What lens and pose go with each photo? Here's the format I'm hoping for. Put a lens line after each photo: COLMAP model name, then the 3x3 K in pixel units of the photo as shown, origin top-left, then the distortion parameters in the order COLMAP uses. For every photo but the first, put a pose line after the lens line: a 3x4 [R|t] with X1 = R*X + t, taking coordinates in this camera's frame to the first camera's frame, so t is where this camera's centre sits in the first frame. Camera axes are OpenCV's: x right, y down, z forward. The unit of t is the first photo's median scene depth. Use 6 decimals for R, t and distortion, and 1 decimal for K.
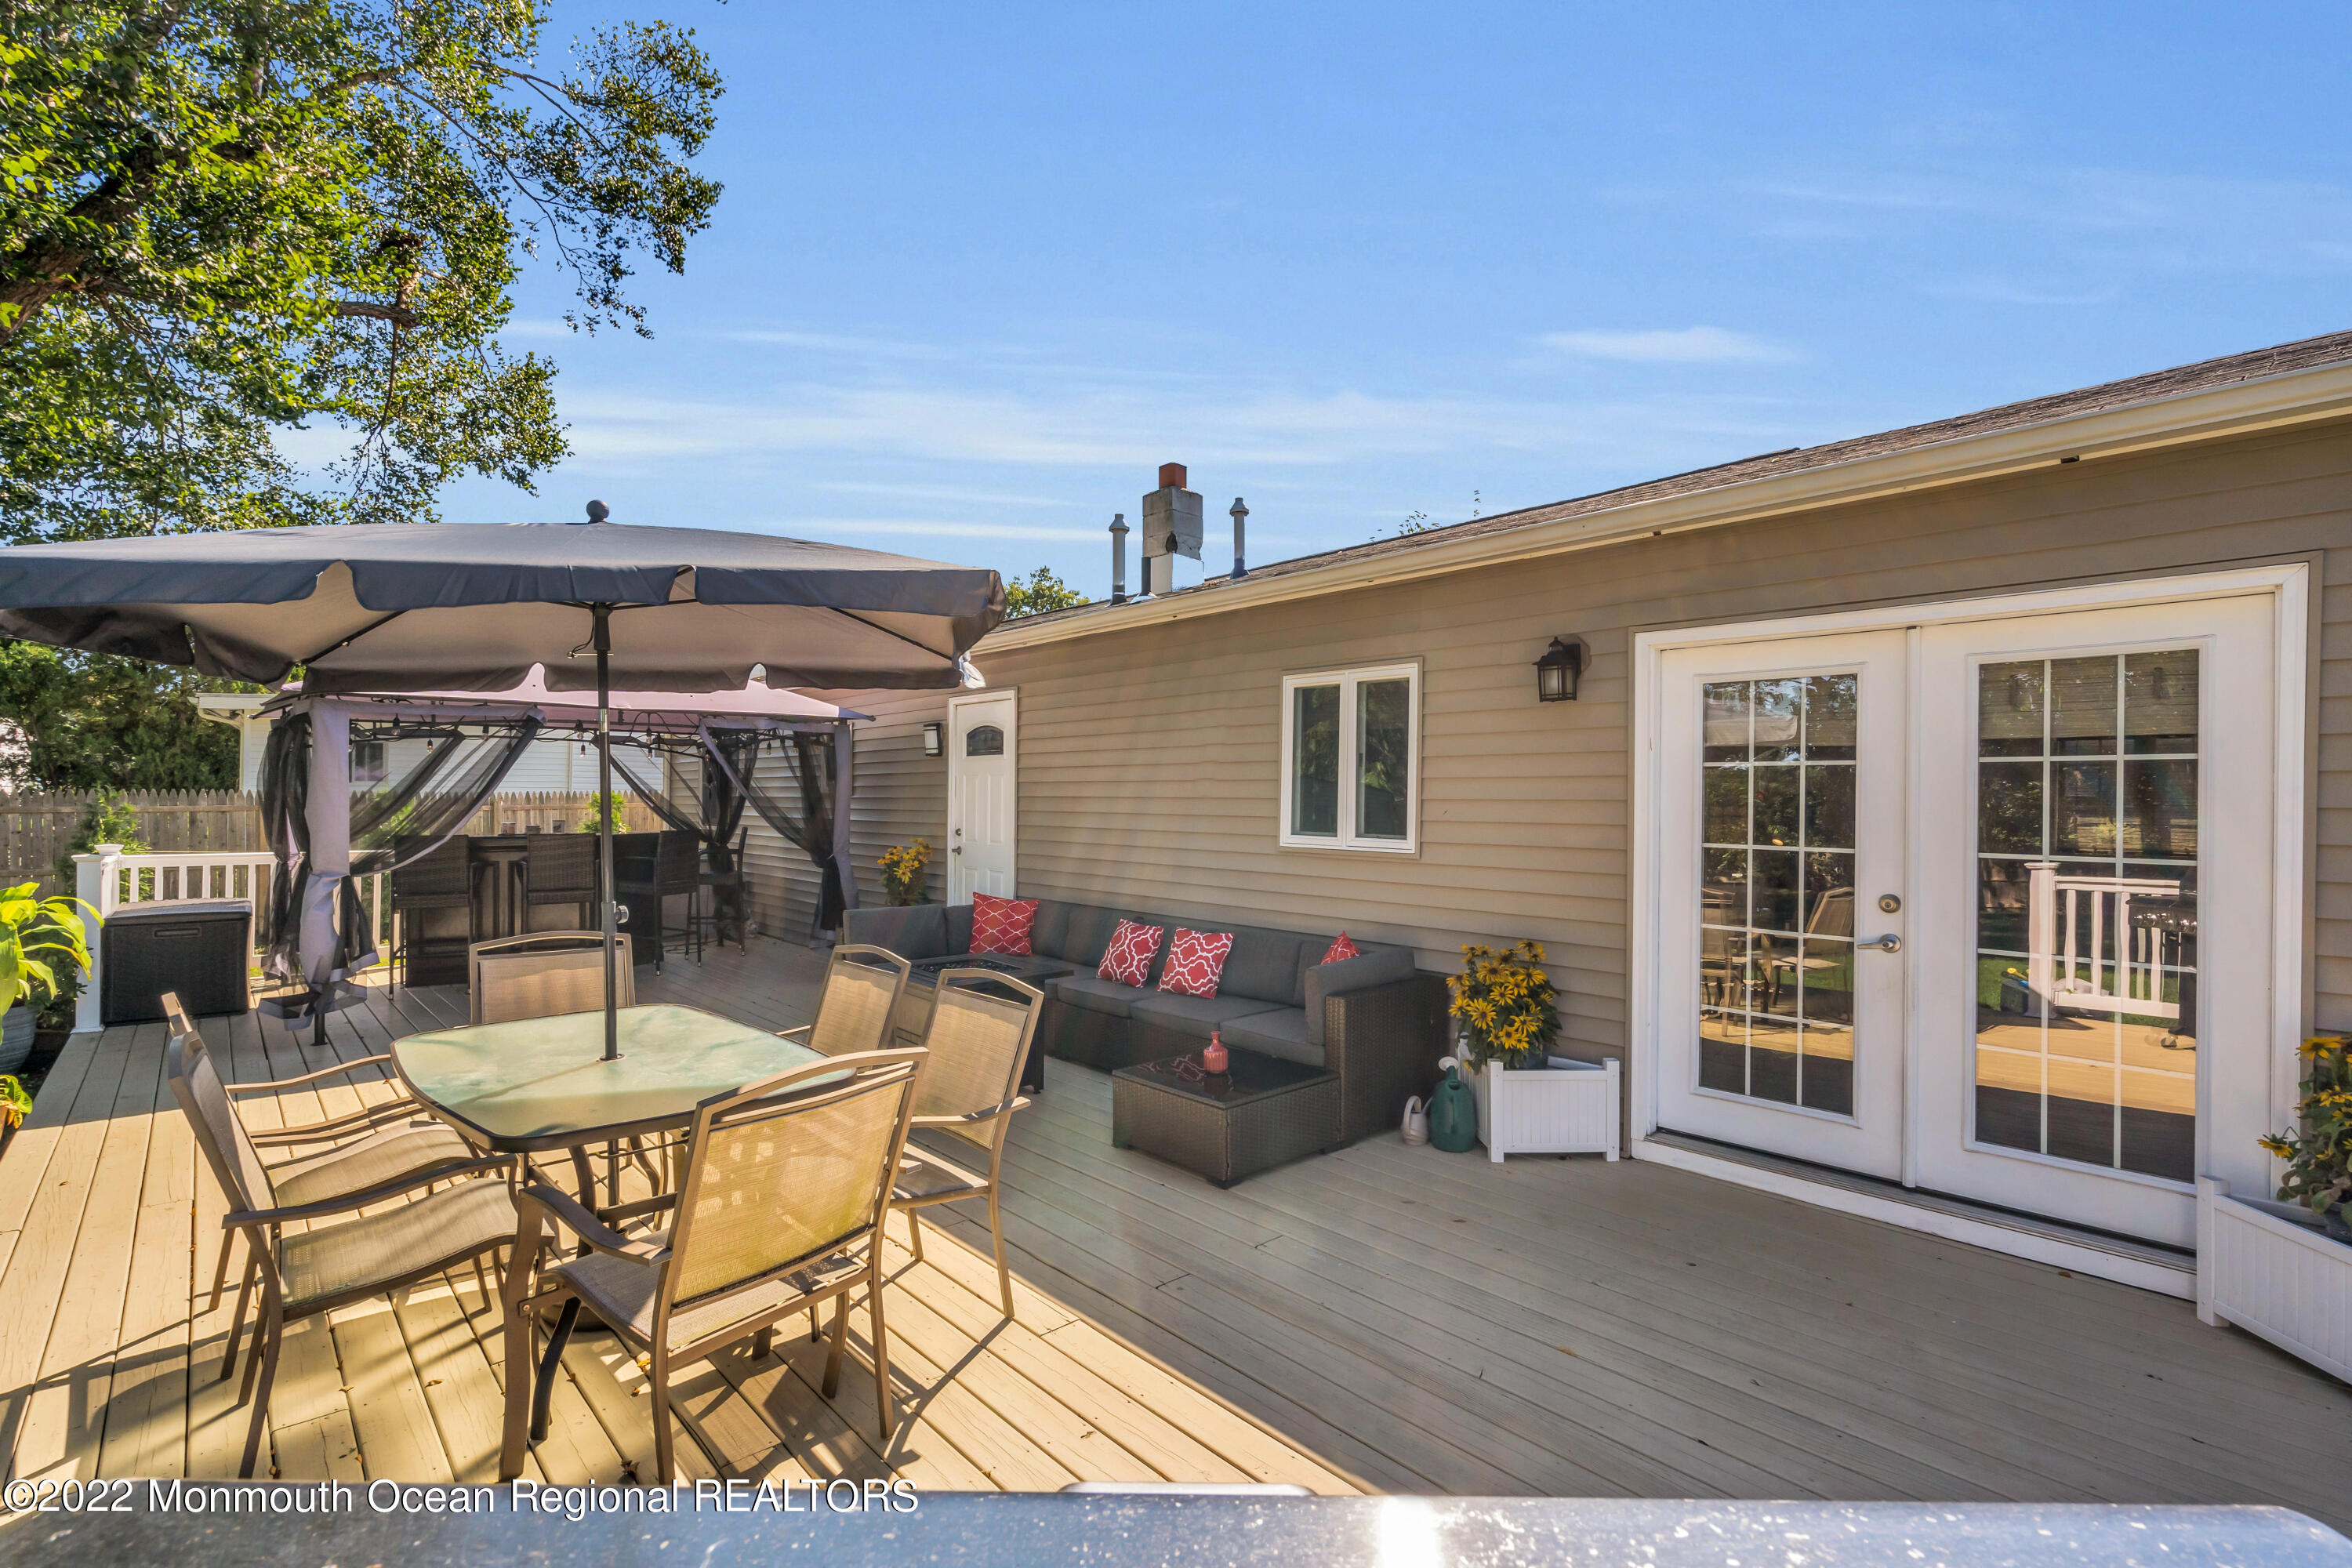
lens RADIAL K [[1071.5, 0, 1176.0], [0, 1071.5, 784.0], [0, 0, 1]] dist [0.000648, 0.000069]
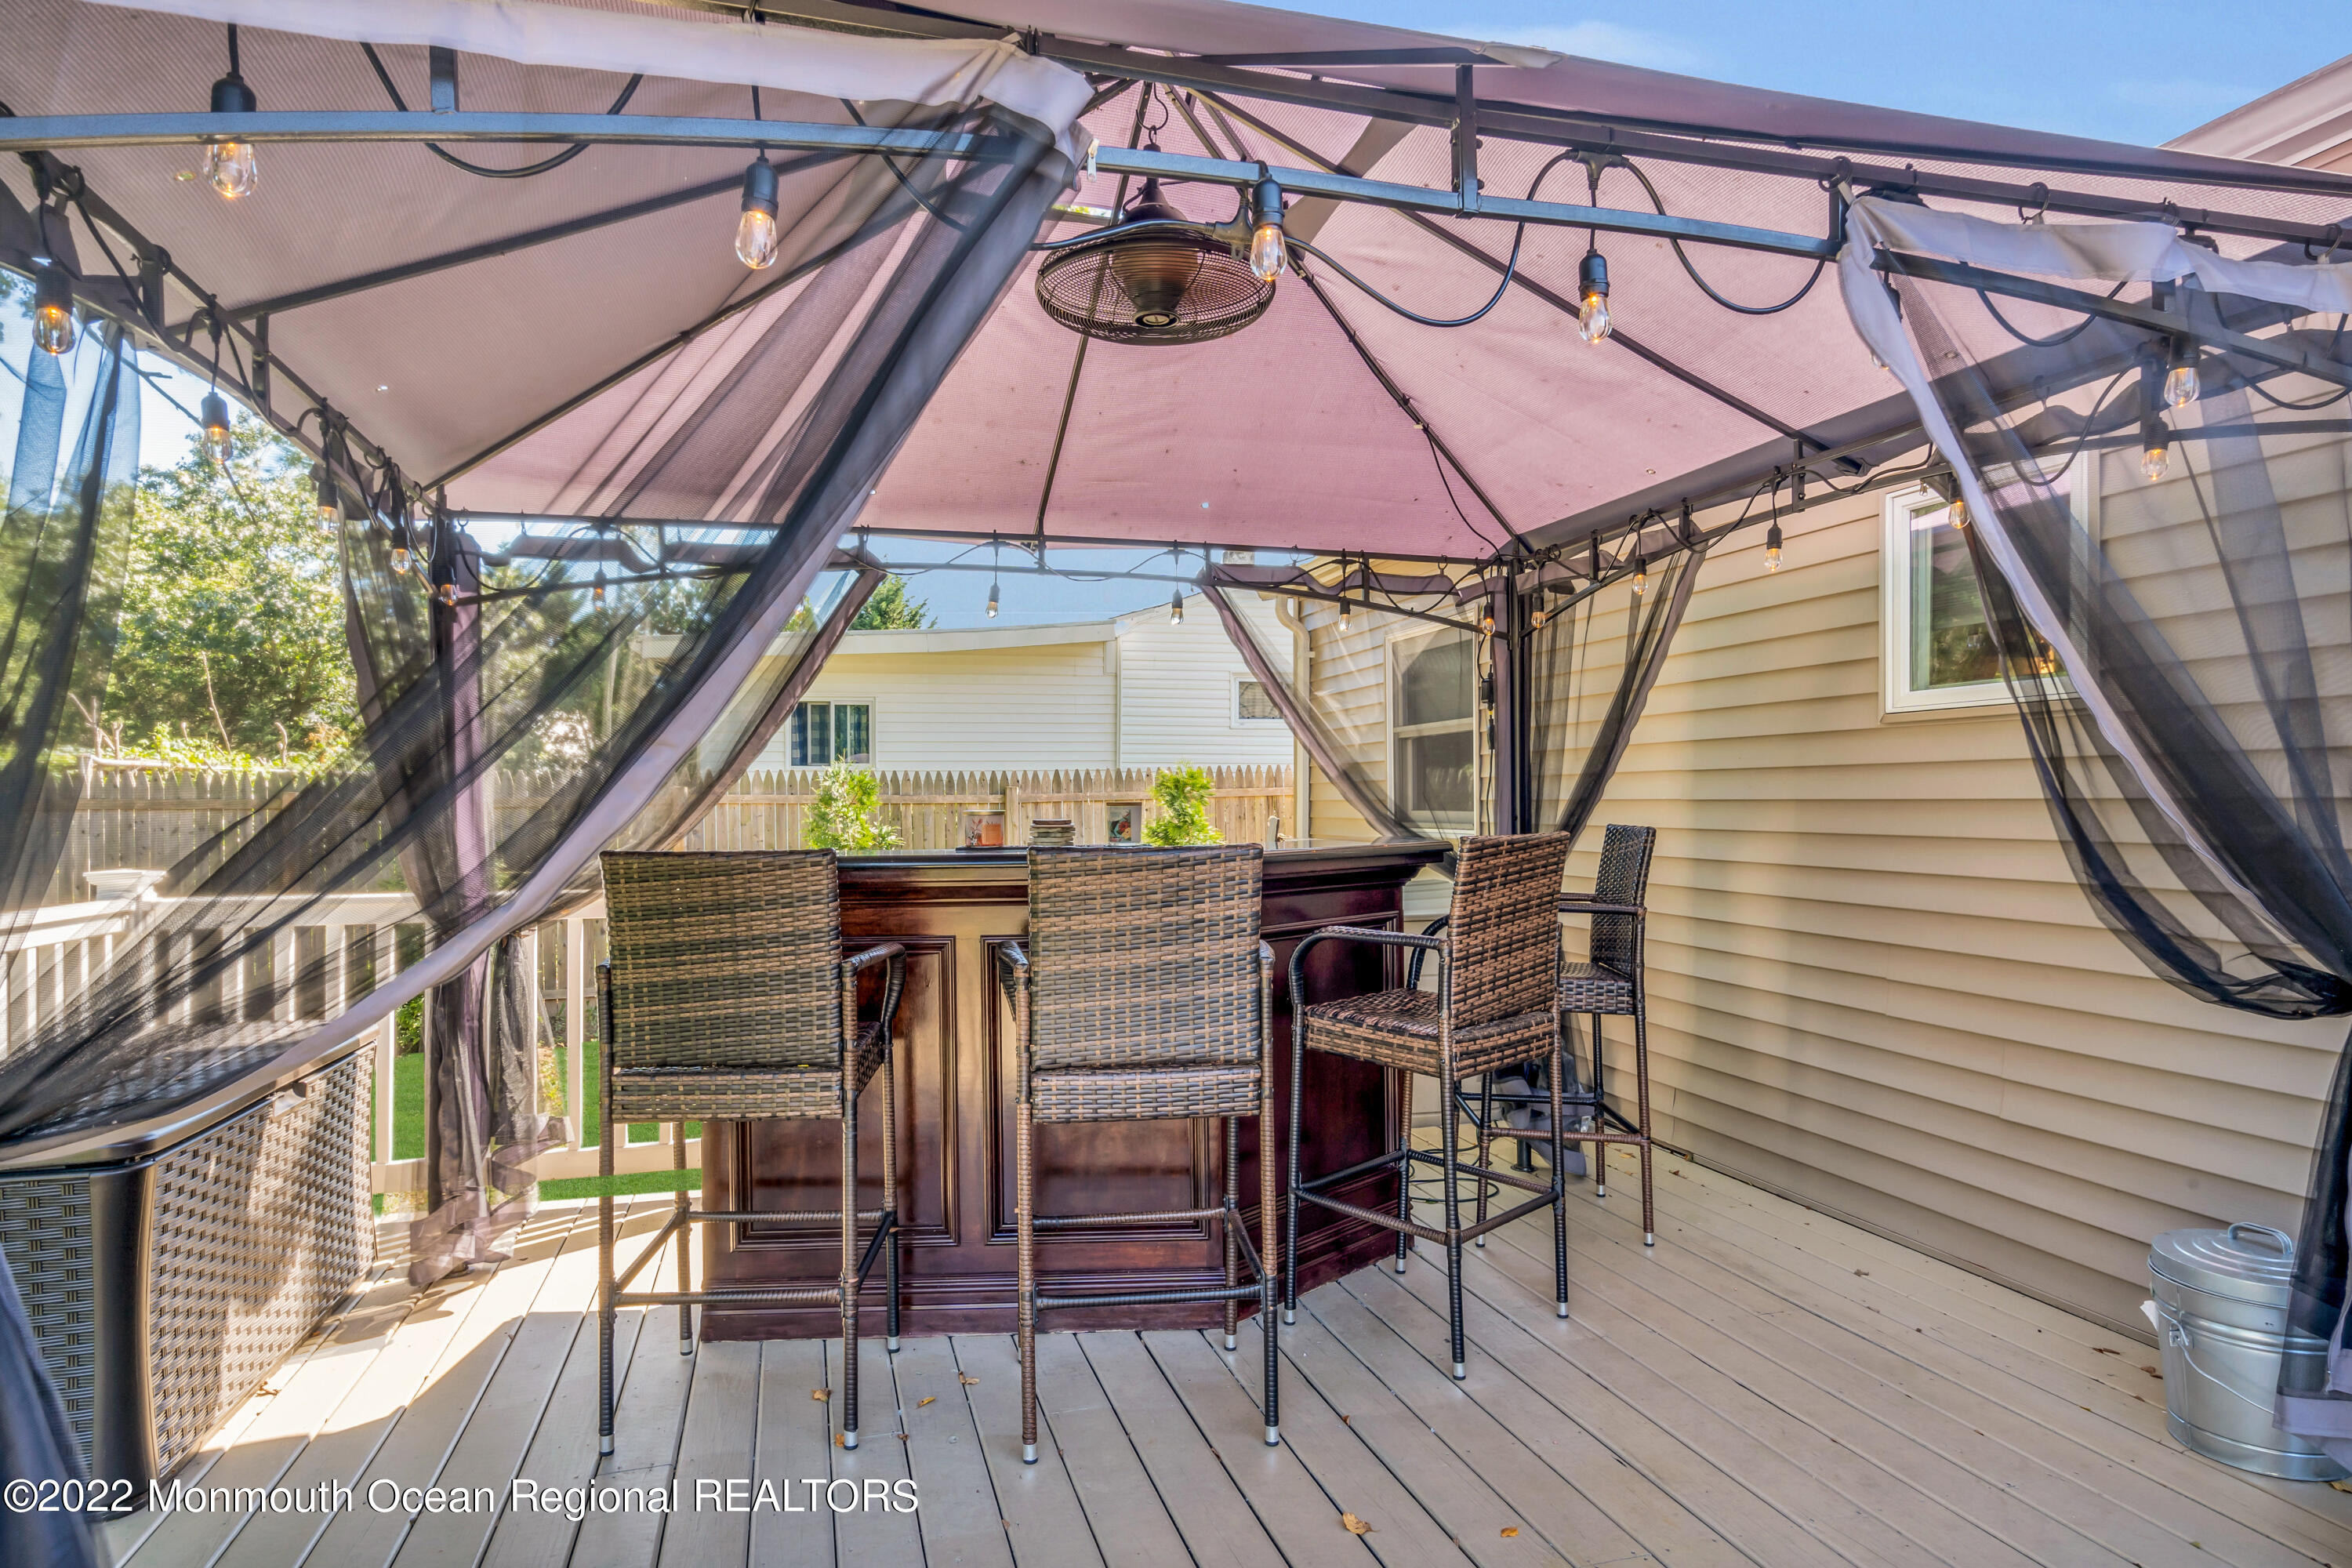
lens RADIAL K [[1380.4, 0, 1176.0], [0, 1380.4, 784.0], [0, 0, 1]] dist [0.001786, 0.000403]
pose [[0.894093, -0.012724, -0.447700, -0.400568], [0.012754, 0.999914, -0.002949, 0.031028], [0.447699, -0.003073, 0.894179, 0.678713]]
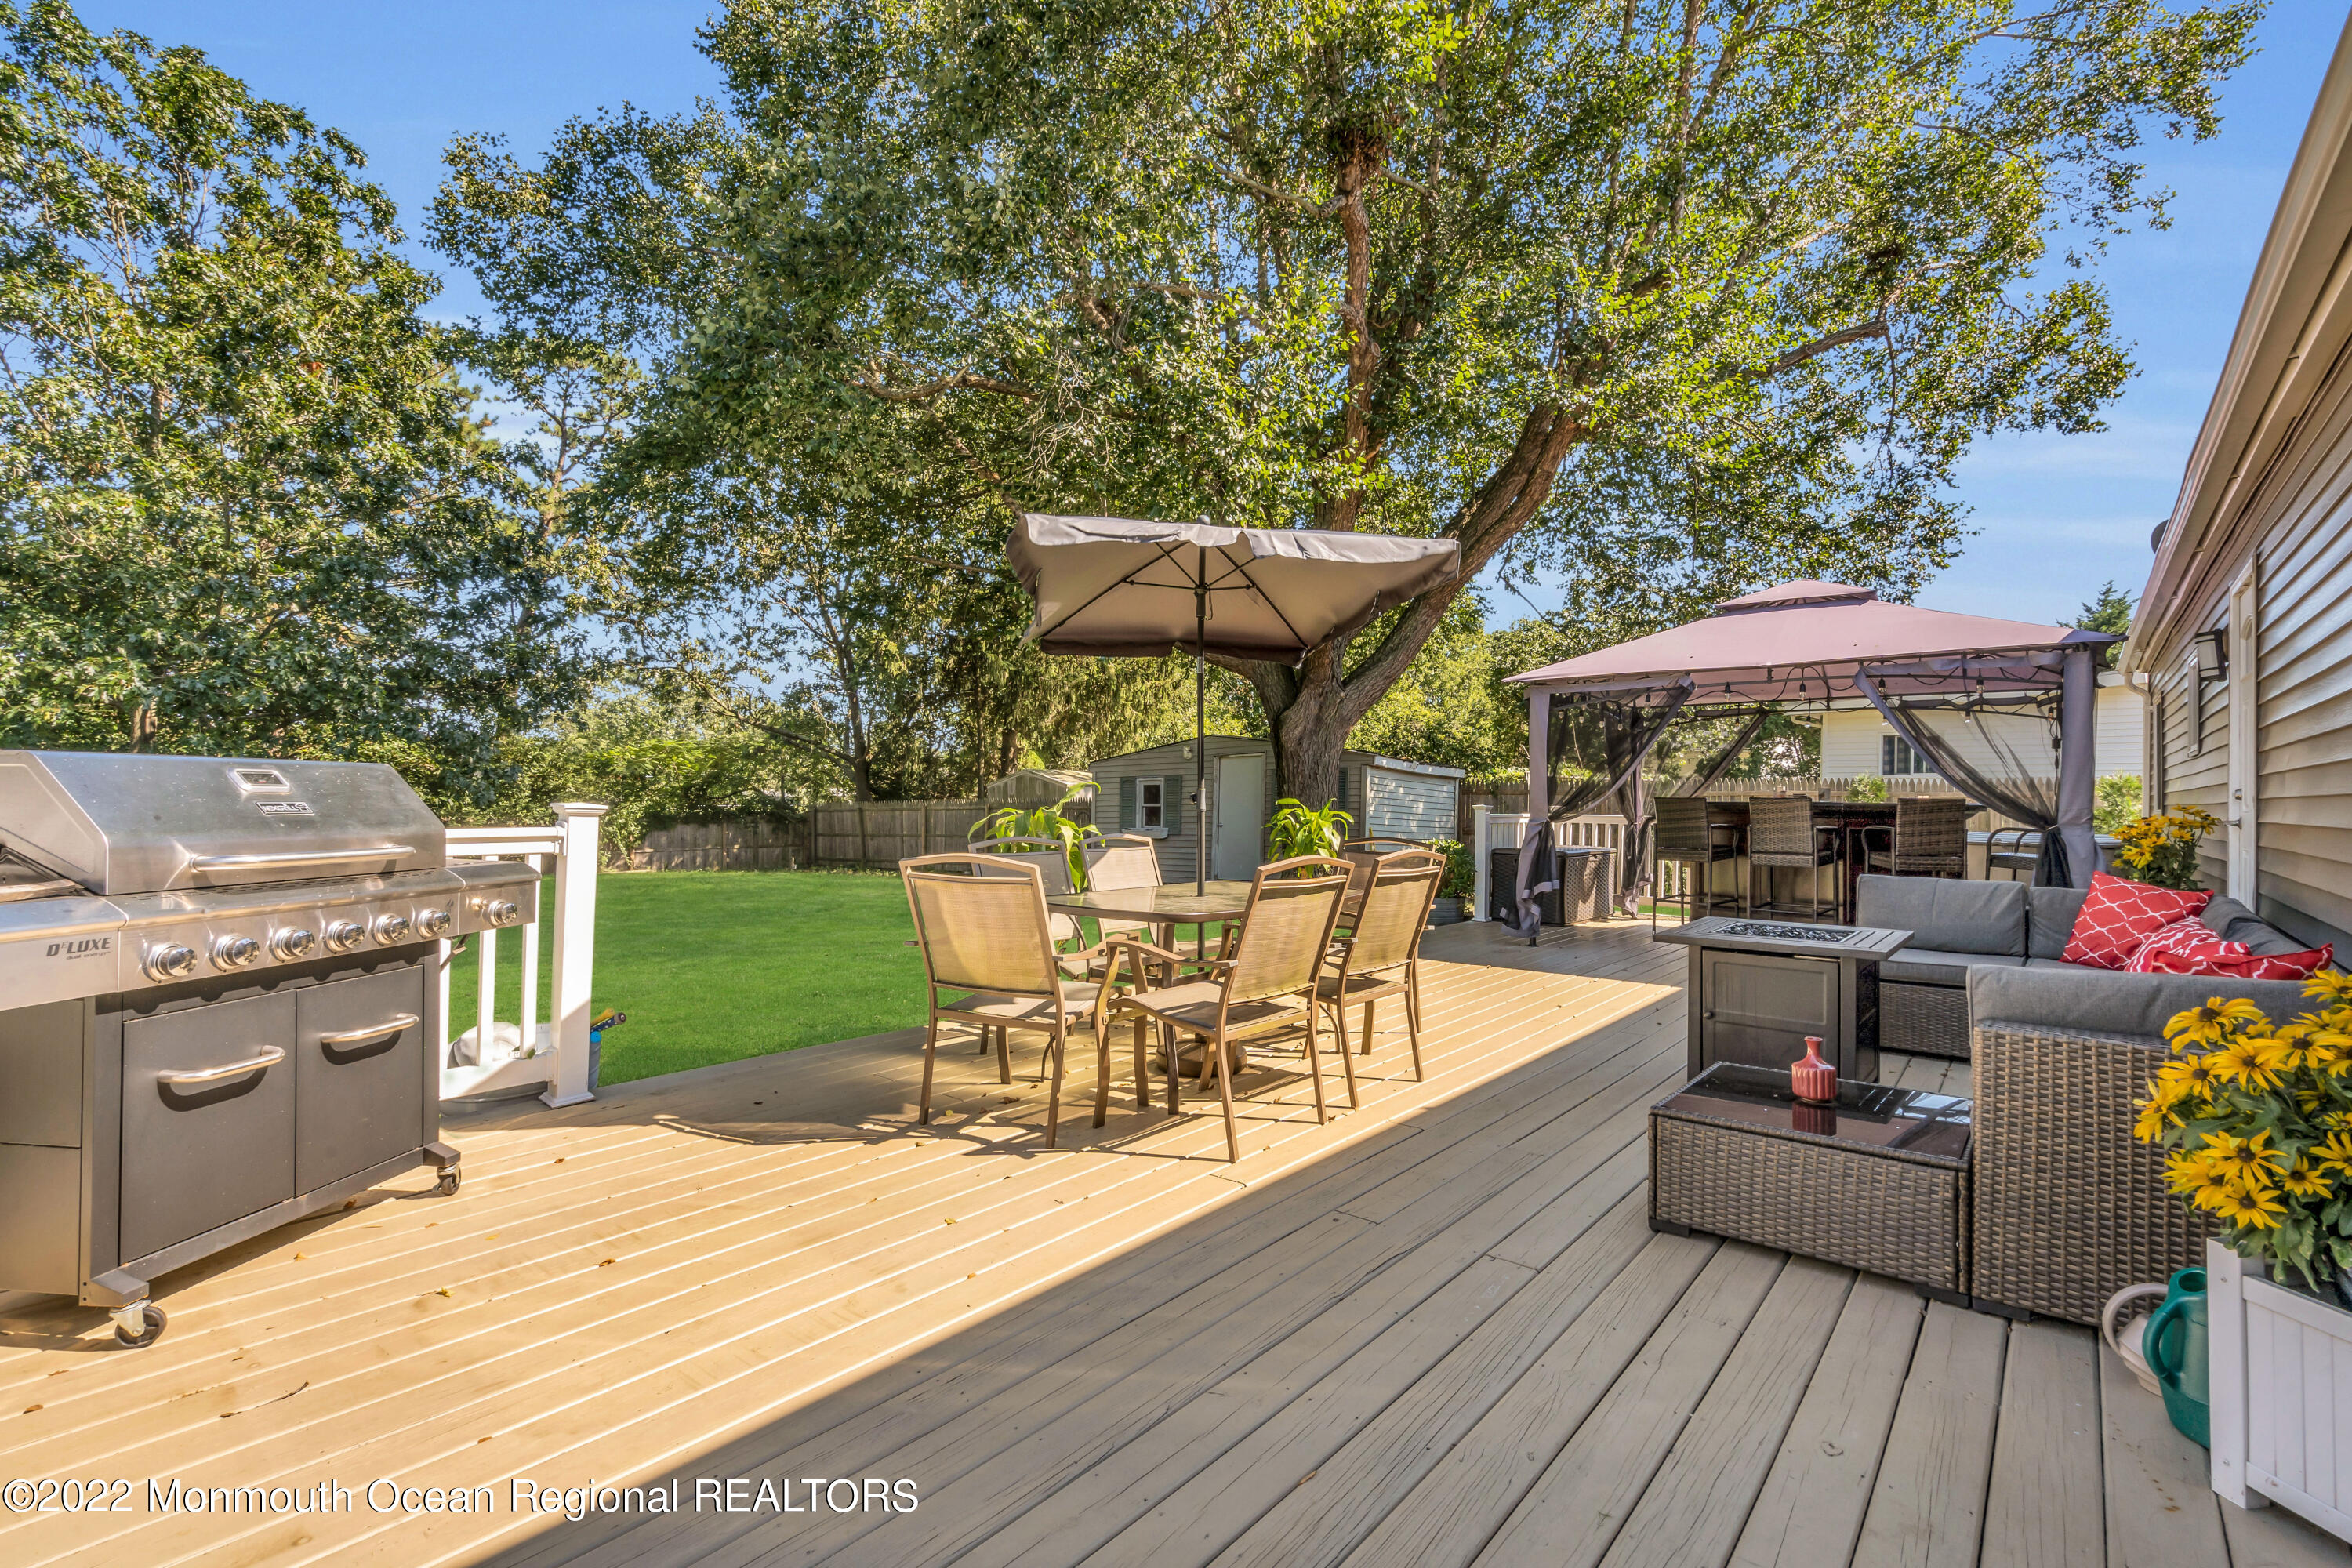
lens RADIAL K [[1071.5, 0, 1176.0], [0, 1071.5, 784.0], [0, 0, 1]] dist [0.000648, 0.000069]
pose [[0.135677, -0.016513, -0.990615, 0.339520], [0.006580, 0.999854, -0.015766, 0.042663], [0.990731, -0.004379, 0.135766, 0.280557]]
